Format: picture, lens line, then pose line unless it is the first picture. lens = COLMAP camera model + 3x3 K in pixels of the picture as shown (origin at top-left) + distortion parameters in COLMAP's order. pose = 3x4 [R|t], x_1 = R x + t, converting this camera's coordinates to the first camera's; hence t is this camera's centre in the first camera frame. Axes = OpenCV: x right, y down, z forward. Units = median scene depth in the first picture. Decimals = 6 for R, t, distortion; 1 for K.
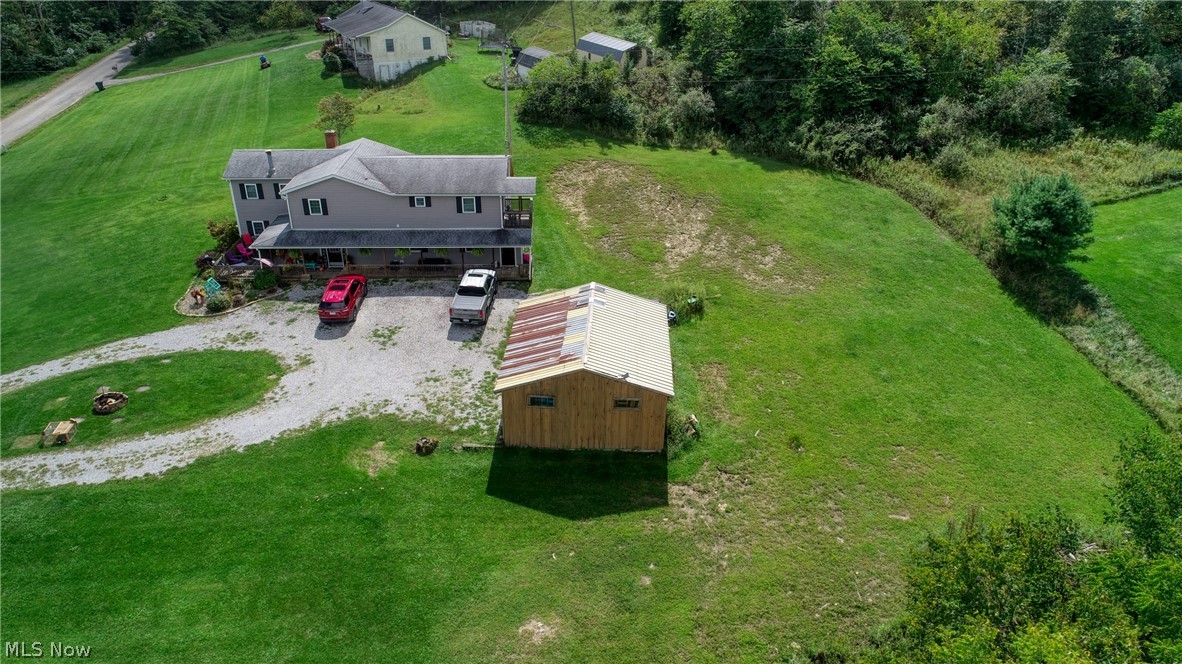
lens RADIAL K [[795.8, 0, 591.0], [0, 795.8, 332.0], [0, 0, 1]] dist [0.001620, 0.000649]
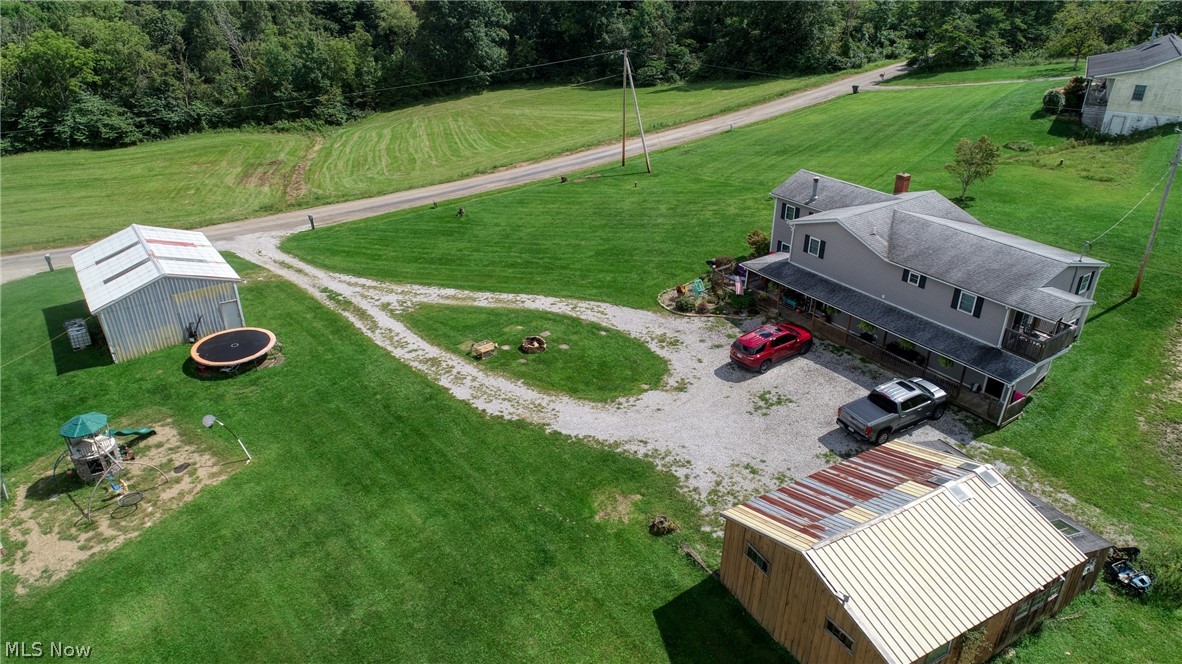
lens RADIAL K [[795.8, 0, 591.0], [0, 795.8, 332.0], [0, 0, 1]] dist [0.001620, 0.000649]
pose [[0.537905, 0.376981, -0.754018, 0.246539], [-0.387290, 0.904971, 0.176165, -0.130283], [0.748775, 0.197264, 0.632790, 0.244332]]
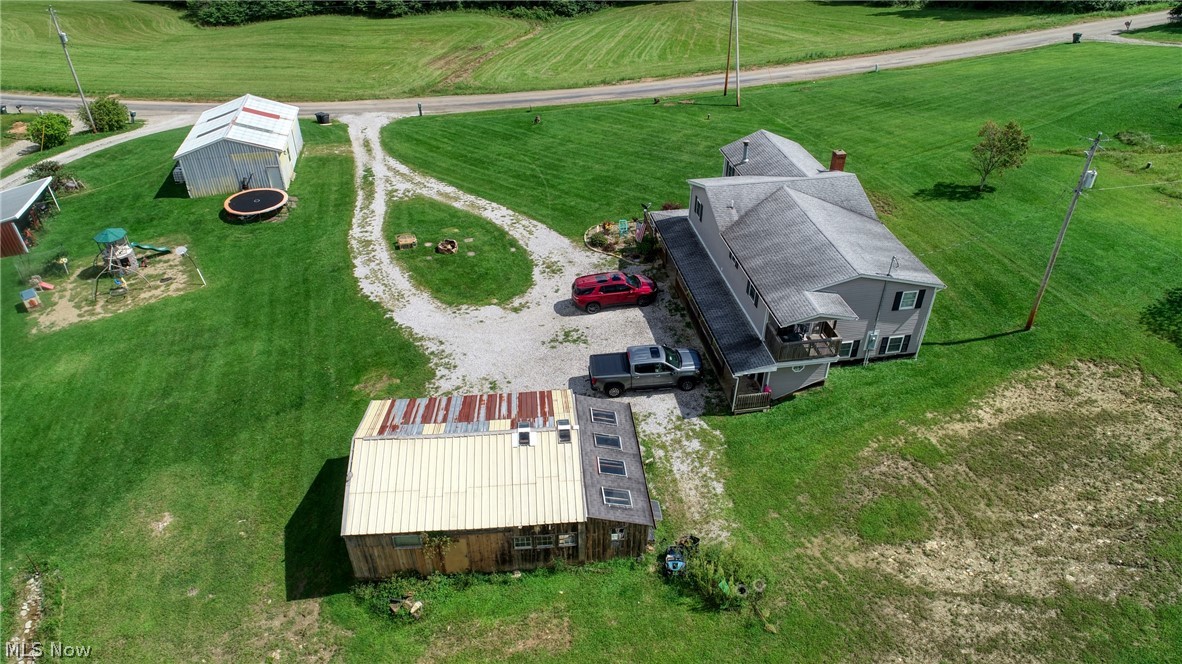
lens RADIAL K [[795.8, 0, 591.0], [0, 795.8, 332.0], [0, 0, 1]] dist [0.001620, 0.000649]
pose [[0.127850, 0.554970, -0.821987, 0.498206], [-0.458889, 0.767840, 0.447037, -0.409596], [0.879247, 0.320047, 0.352838, 0.601148]]
